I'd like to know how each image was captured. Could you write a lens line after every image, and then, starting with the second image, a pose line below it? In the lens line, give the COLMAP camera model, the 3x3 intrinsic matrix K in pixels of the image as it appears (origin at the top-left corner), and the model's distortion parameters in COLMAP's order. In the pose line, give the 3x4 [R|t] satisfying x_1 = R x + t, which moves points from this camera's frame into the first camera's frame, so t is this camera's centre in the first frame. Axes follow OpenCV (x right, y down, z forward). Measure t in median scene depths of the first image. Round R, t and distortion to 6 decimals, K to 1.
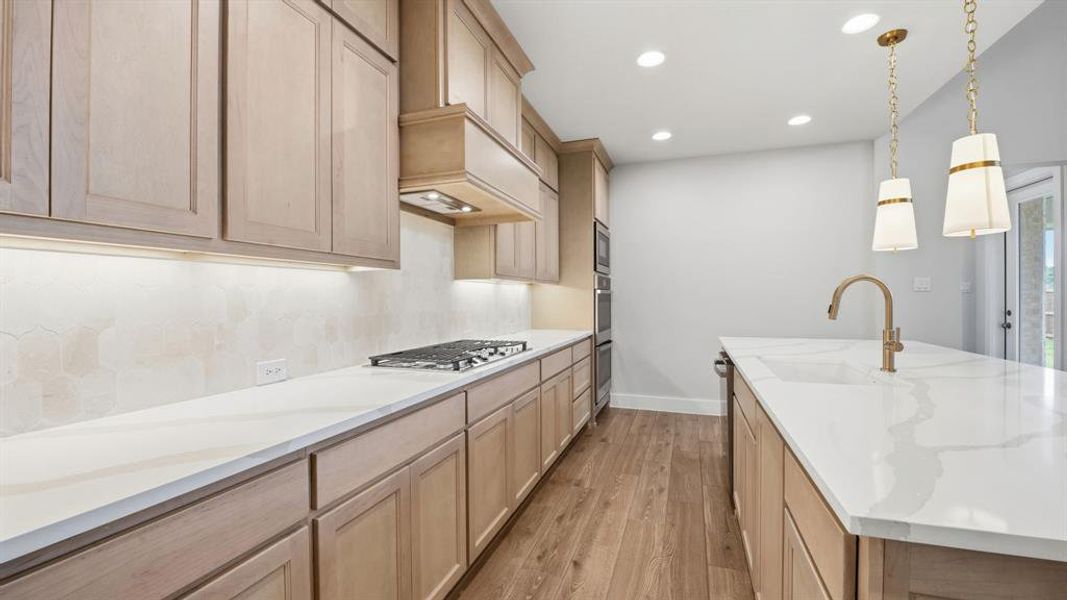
lens RADIAL K [[434.9, 0, 534.9], [0, 434.9, 300.9], [0, 0, 1]] dist [-0.004527, -0.000802]
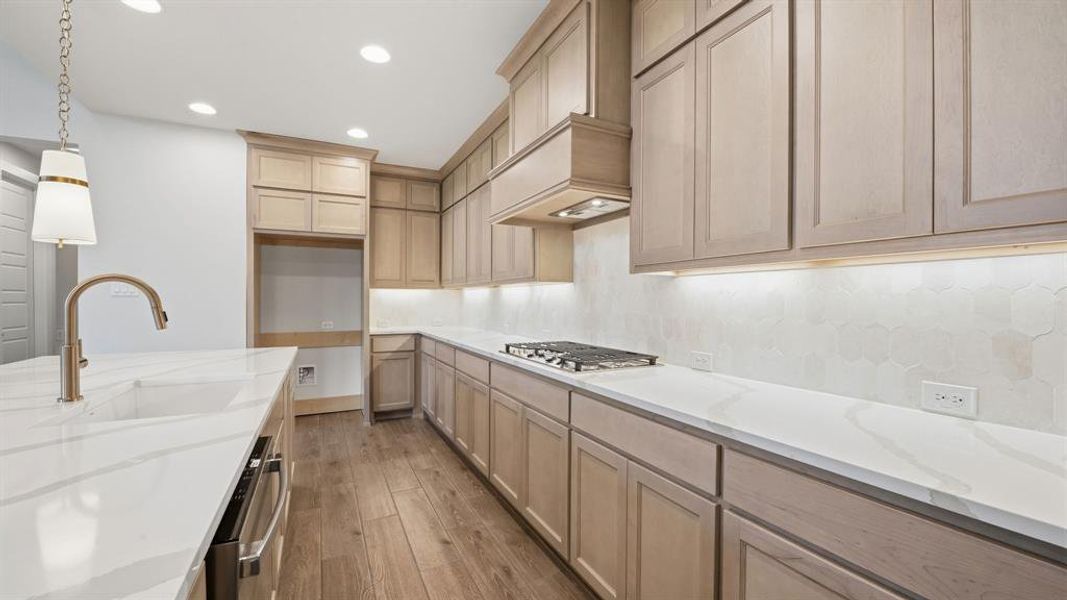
lens RADIAL K [[434.9, 0, 536.6], [0, 434.9, 298.6], [0, 0, 1]] dist [-0.004527, -0.000802]
pose [[-0.692832, 0.008223, -0.721053, 0.650830], [0.004776, 0.999965, 0.006814, -0.018962], [0.721084, 0.001277, -0.692847, 1.726964]]
